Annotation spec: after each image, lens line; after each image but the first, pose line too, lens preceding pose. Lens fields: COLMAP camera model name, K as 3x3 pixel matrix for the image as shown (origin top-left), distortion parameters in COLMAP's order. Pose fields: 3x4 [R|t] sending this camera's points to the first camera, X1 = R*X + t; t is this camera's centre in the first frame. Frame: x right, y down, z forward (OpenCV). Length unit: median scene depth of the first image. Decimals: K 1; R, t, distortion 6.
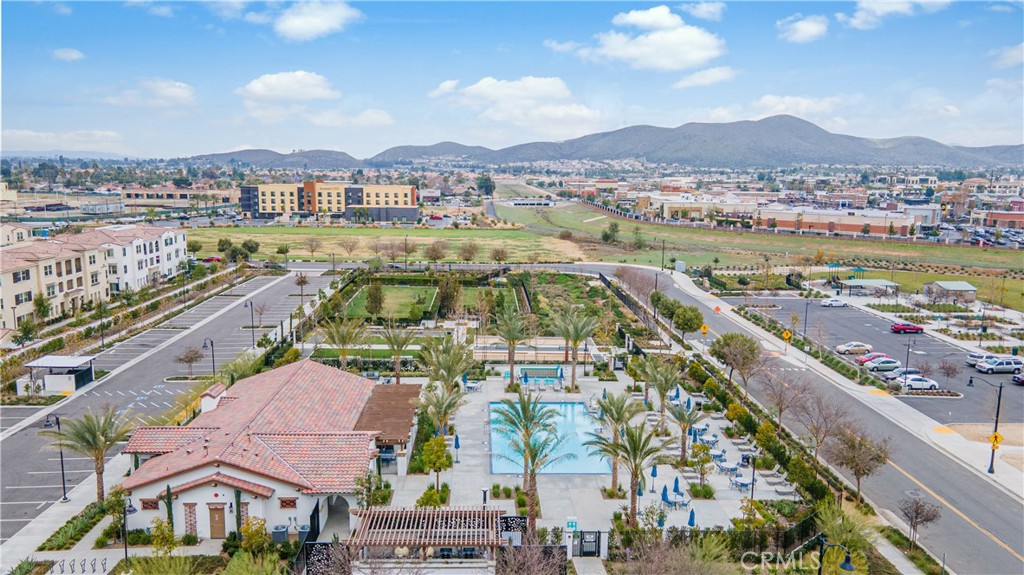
lens RADIAL K [[754.4, 0, 512.0], [0, 754.4, 287.5], [0, 0, 1]] dist [0.052245, 0.001673]
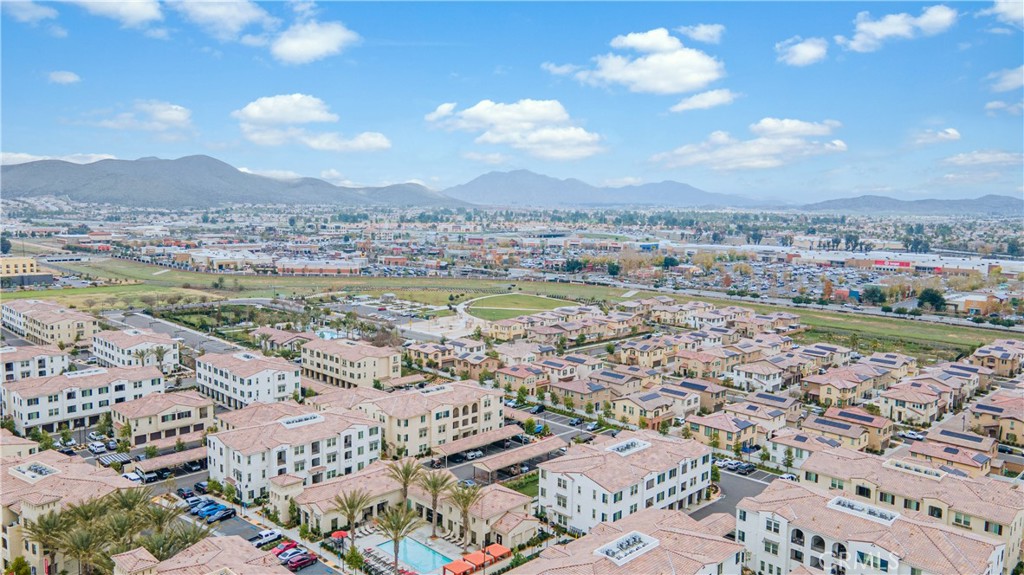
lens RADIAL K [[754.4, 0, 512.0], [0, 754.4, 287.5], [0, 0, 1]] dist [0.052245, 0.001673]
pose [[0.736310, -0.078519, 0.672073, -0.363565], [0.101991, 0.994775, 0.004481, 0.001639], [-0.668914, 0.065246, 0.740471, -0.517433]]
